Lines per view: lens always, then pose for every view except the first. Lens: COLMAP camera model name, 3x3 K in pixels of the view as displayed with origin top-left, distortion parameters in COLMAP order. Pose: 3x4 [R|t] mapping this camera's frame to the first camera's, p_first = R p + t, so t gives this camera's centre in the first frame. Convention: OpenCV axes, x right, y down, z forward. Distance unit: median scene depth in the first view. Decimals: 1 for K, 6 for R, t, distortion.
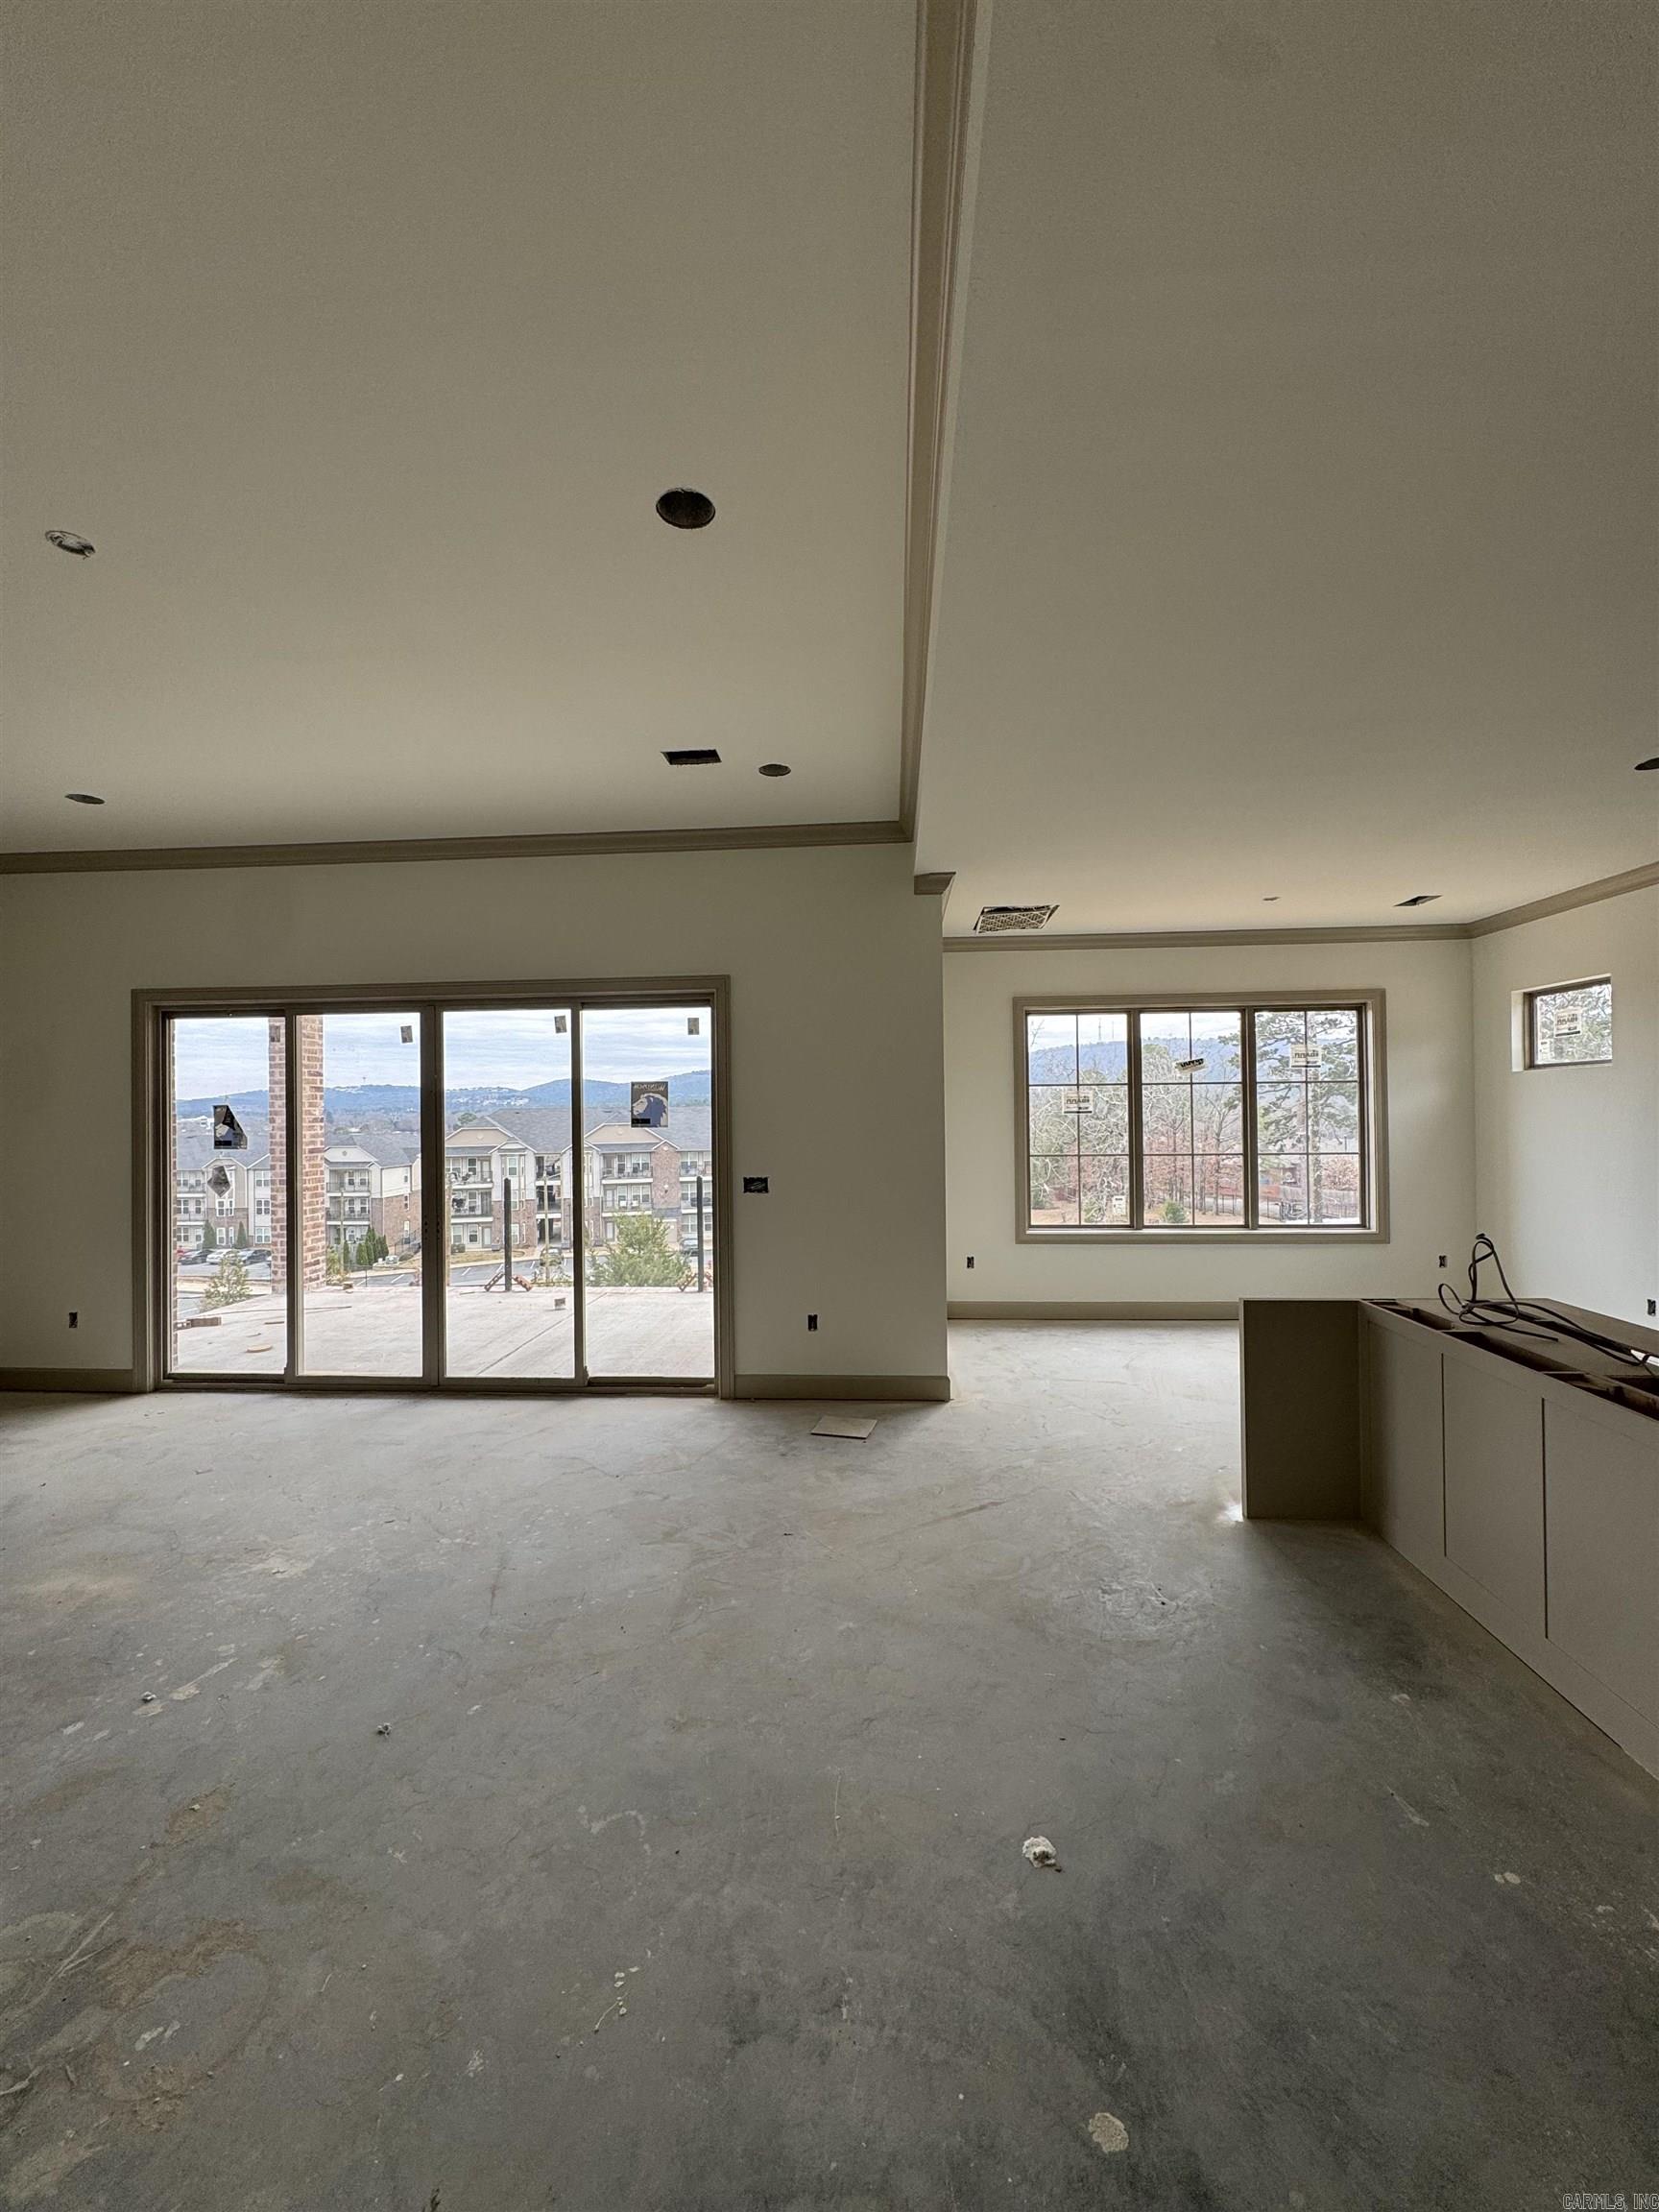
lens RADIAL K [[876.8, 0, 832.3], [0, 876.8, 1106.2], [0, 0, 1]] dist [-0.003904, 0.000613]
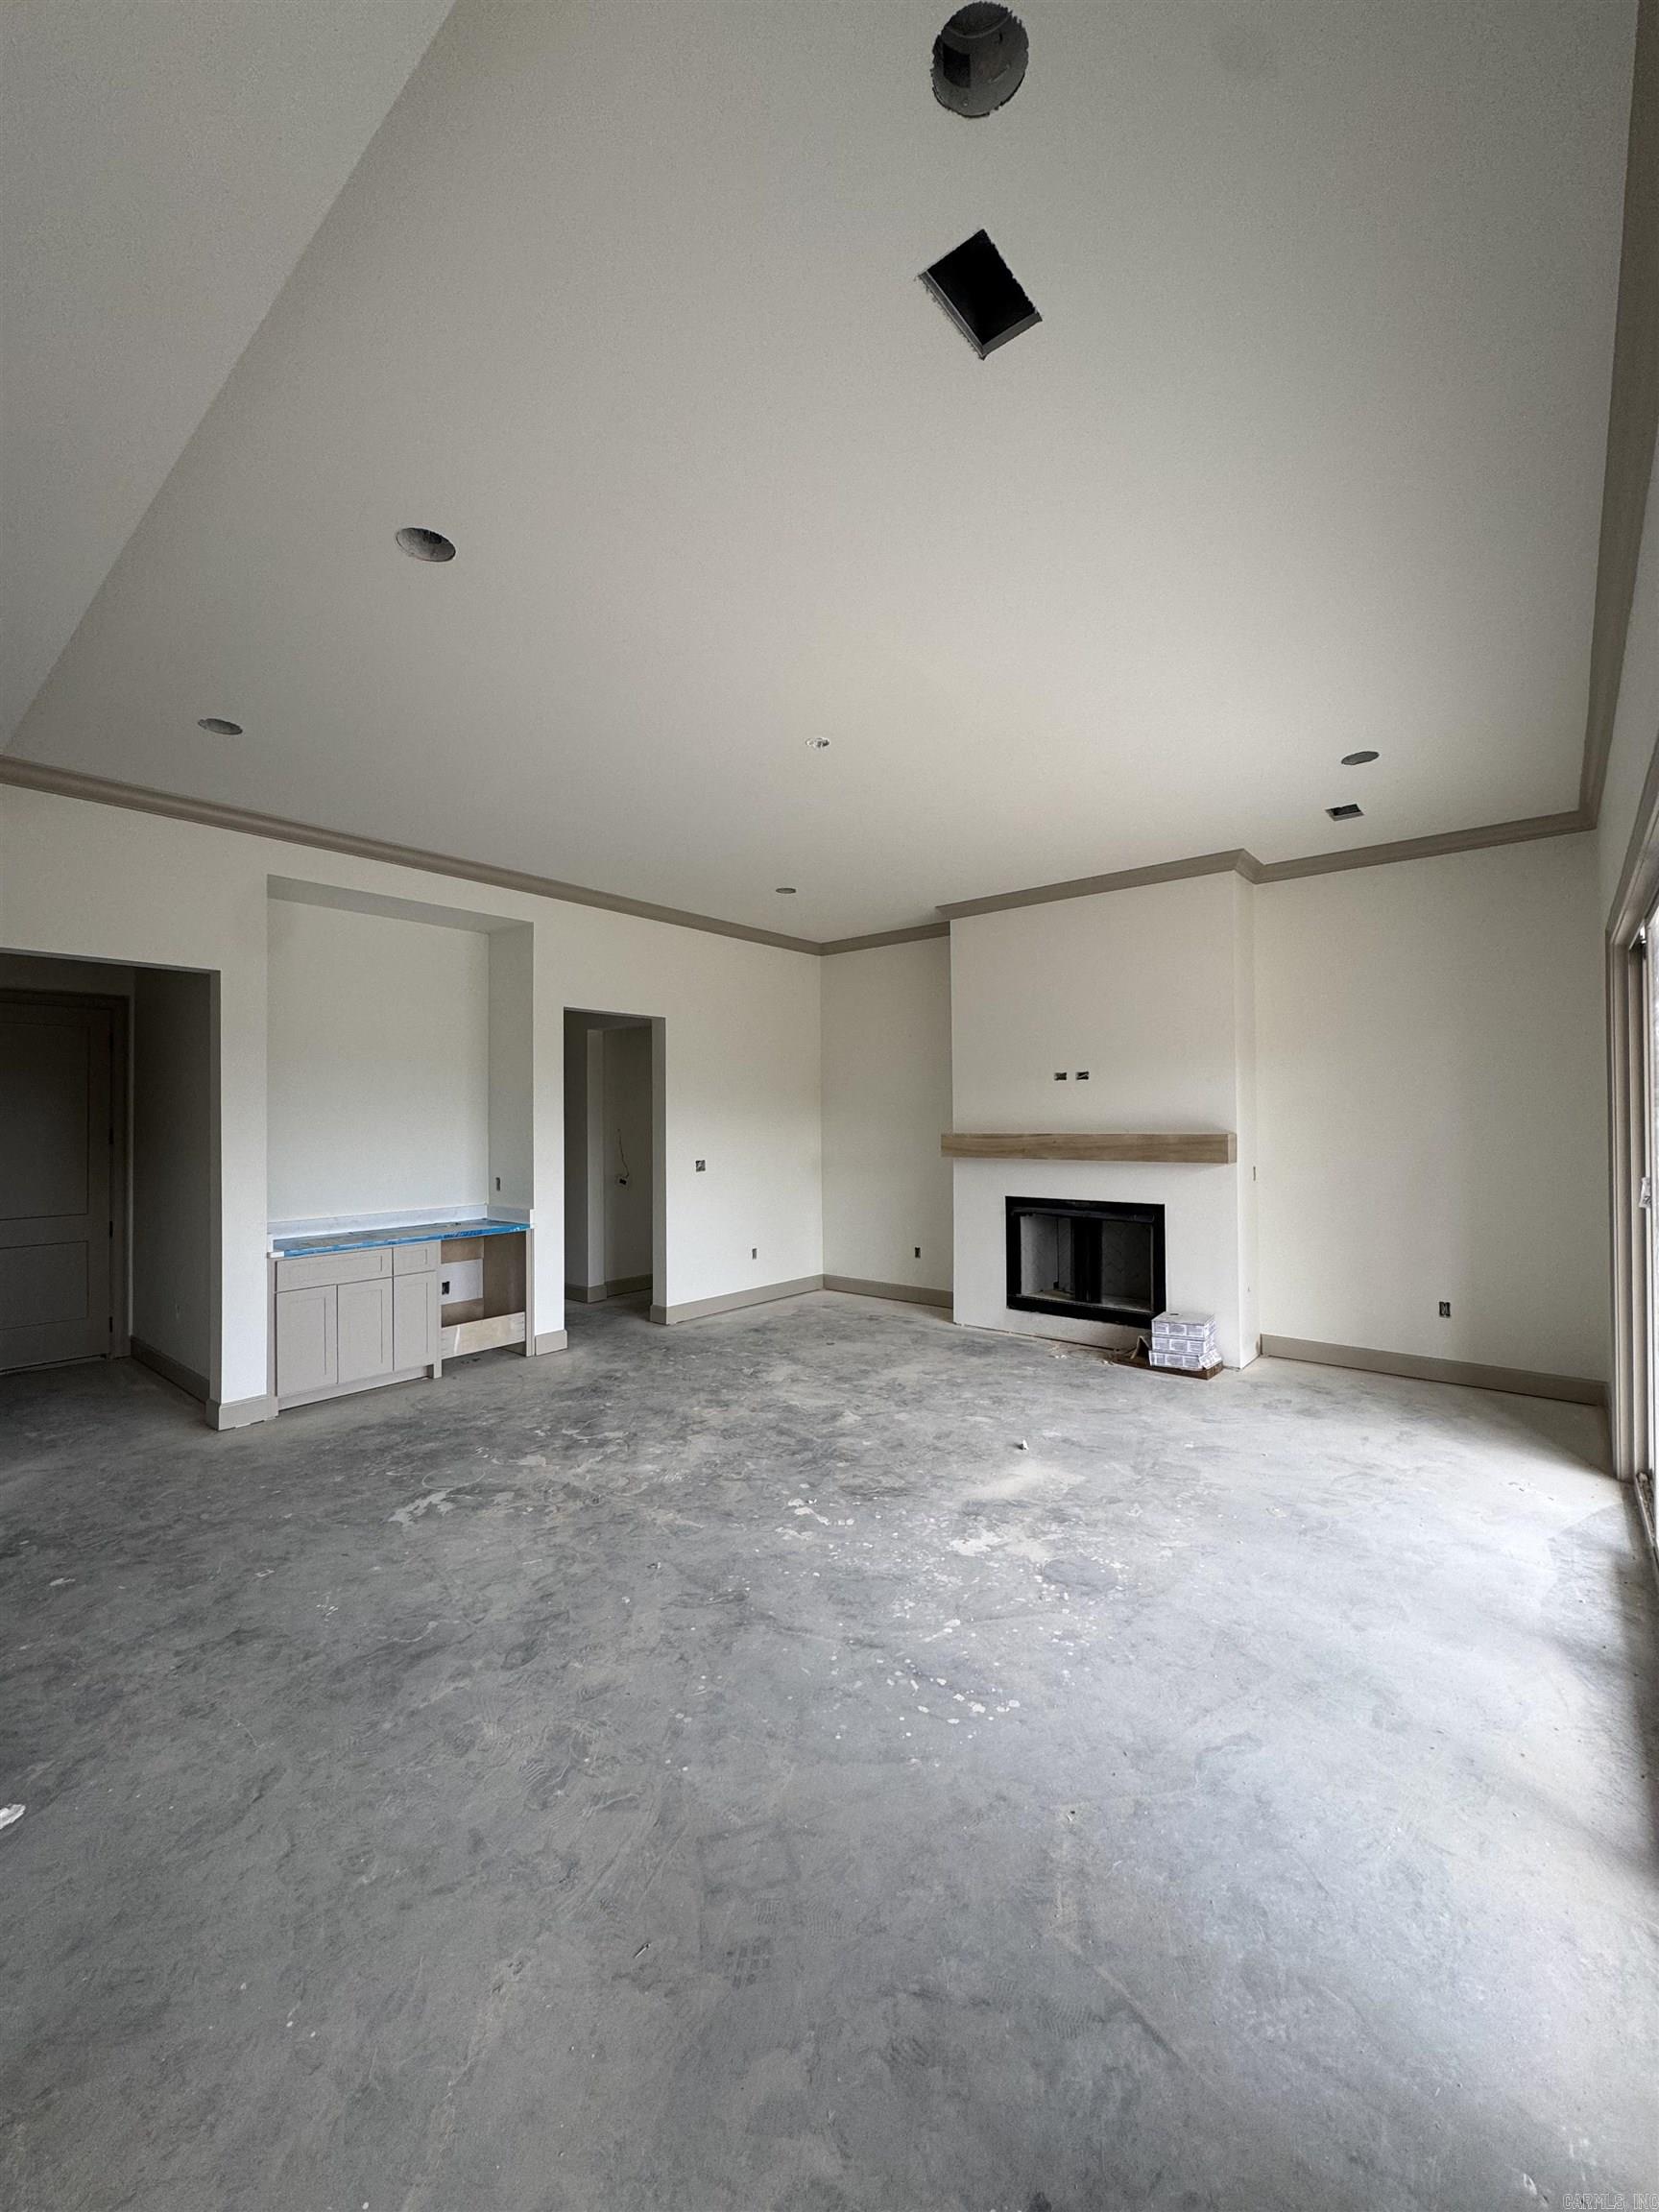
lens RADIAL K [[876.8, 0, 832.3], [0, 876.8, 1106.2], [0, 0, 1]] dist [-0.003904, 0.000613]
pose [[-0.580805, 0.006355, -0.814018, 0.182554], [0.018975, 0.999804, -0.005734, 0.009052], [0.813822, -0.018776, -0.580811, 0.877802]]
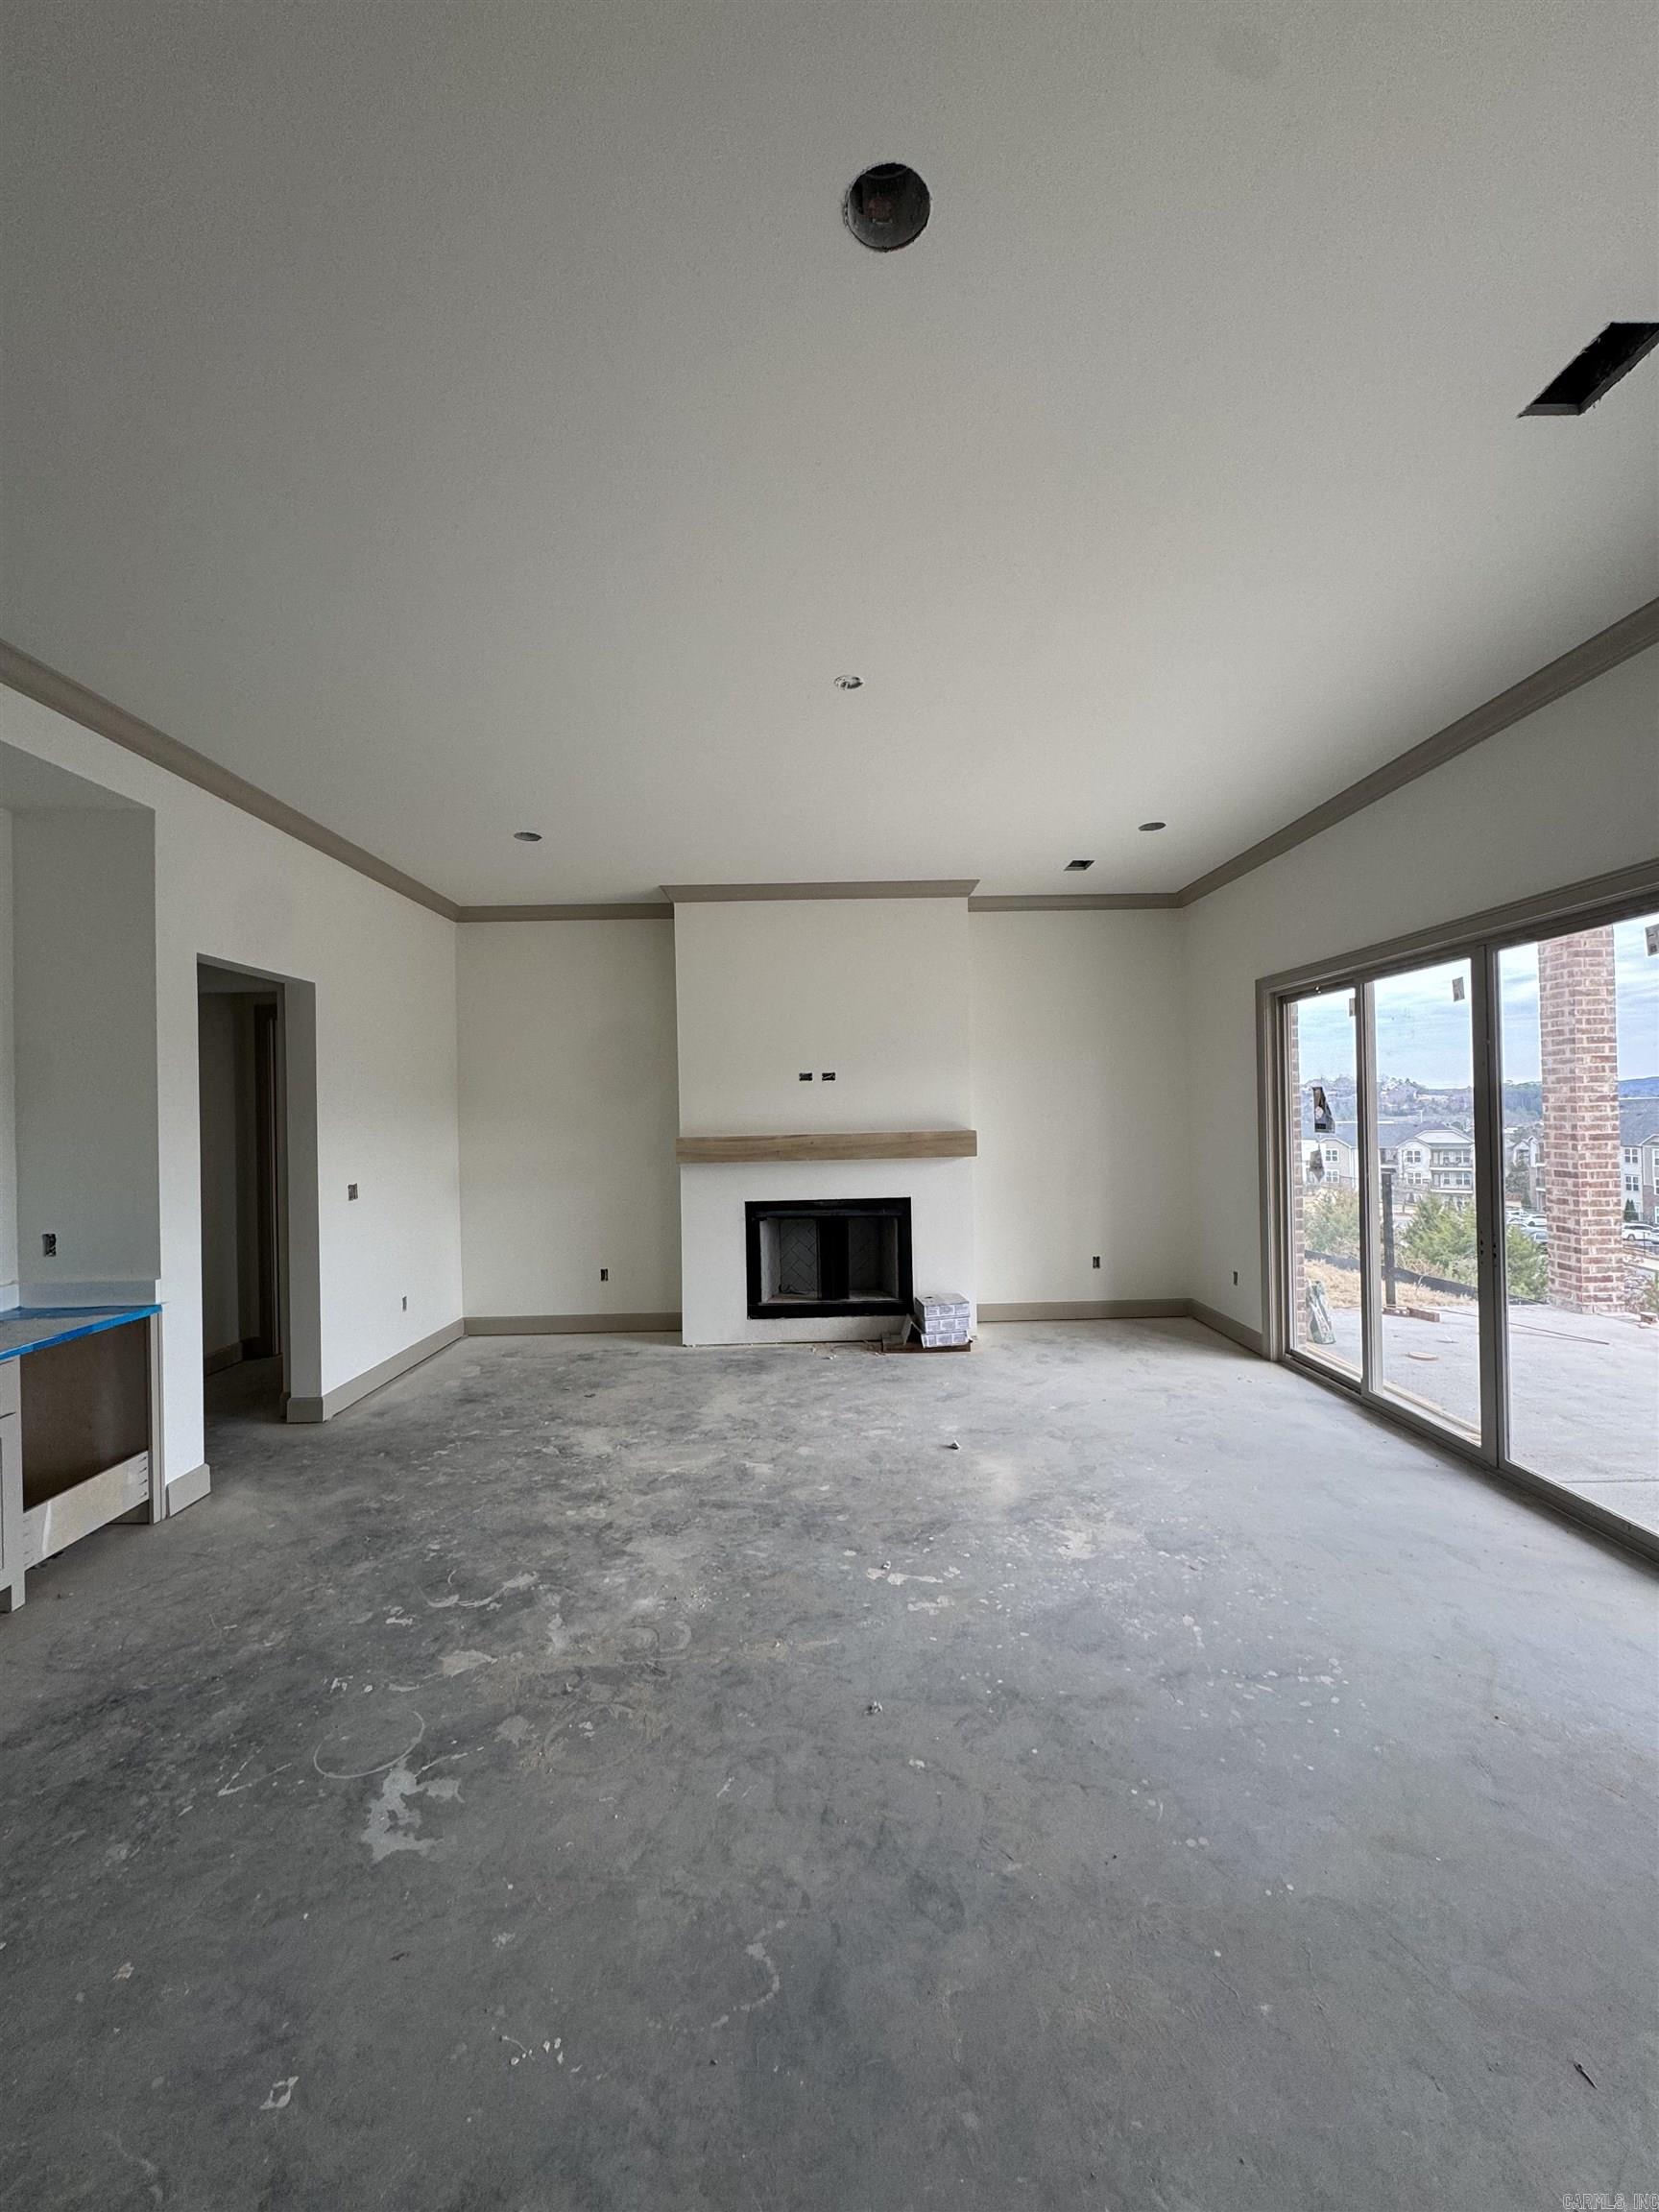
lens RADIAL K [[876.8, 0, 832.3], [0, 876.8, 1106.2], [0, 0, 1]] dist [-0.003904, 0.000613]
pose [[0.084521, 0.004173, -0.996413, 0.217488], [0.024976, 0.999668, 0.006305, 0.000845], [0.996109, -0.025419, 0.084388, 0.384669]]
